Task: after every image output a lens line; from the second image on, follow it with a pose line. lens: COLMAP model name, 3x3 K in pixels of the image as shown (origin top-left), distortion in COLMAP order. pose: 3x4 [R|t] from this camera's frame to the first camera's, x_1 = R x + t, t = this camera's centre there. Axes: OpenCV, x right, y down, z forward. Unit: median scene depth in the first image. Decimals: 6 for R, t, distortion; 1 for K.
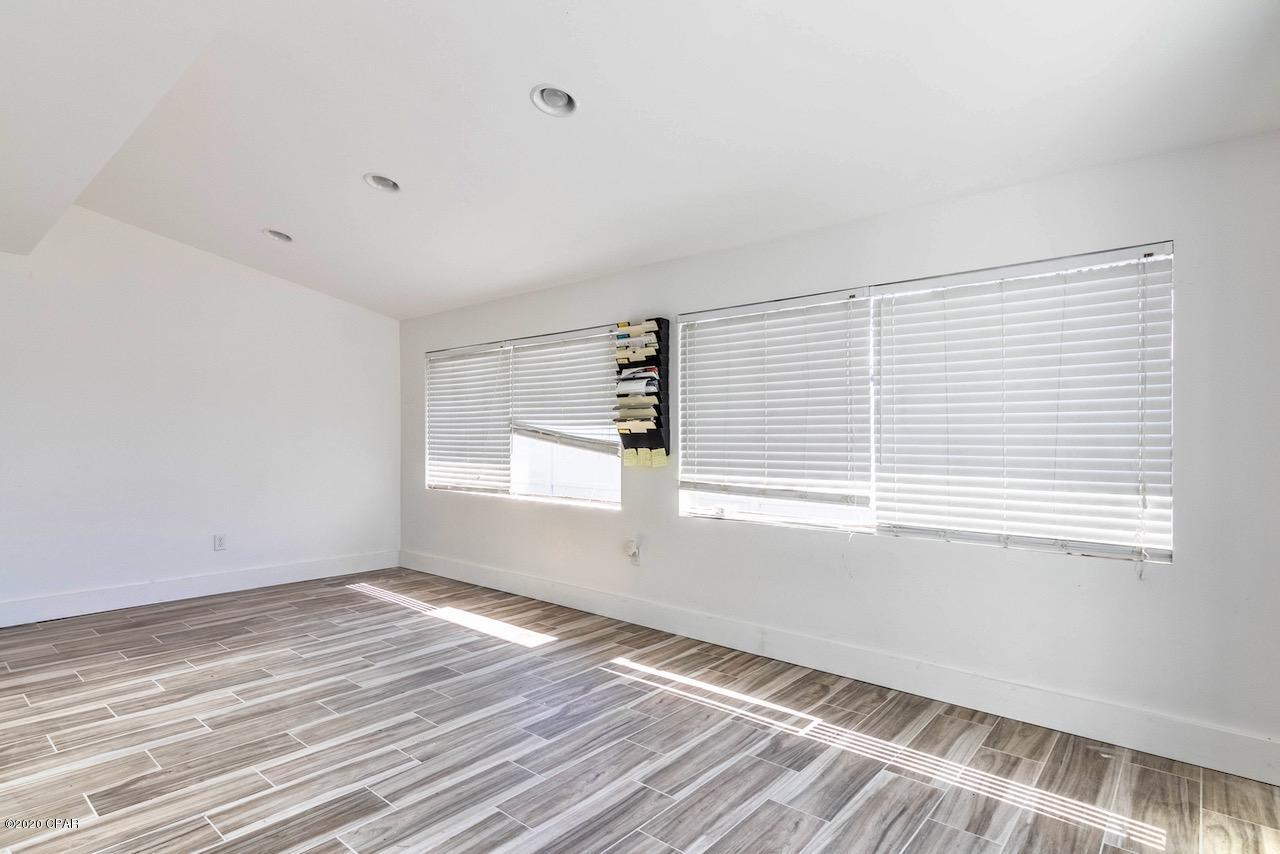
lens RADIAL K [[672.1, 0, 633.0], [0, 672.1, 444.5], [0, 0, 1]] dist [-0.000283, 0.000265]
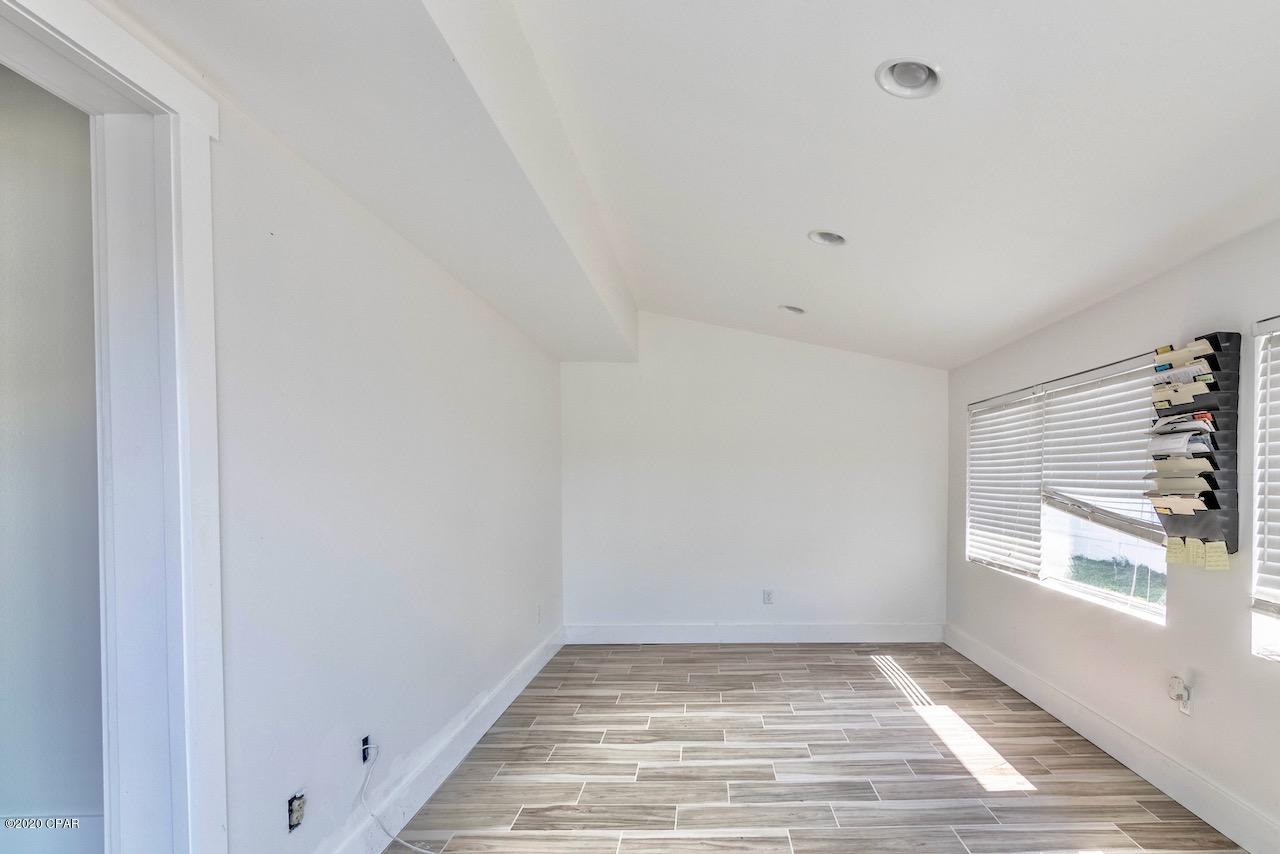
lens RADIAL K [[689.7, 0, 726.8], [0, 689.7, 499.3], [0, 0, 1]] dist [-0.000373, 0.000559]
pose [[0.668023, 0.018618, -0.743908, 0.211207], [-0.002602, 0.999739, 0.022684, -0.046666], [0.744136, -0.013217, 0.667897, 0.229042]]
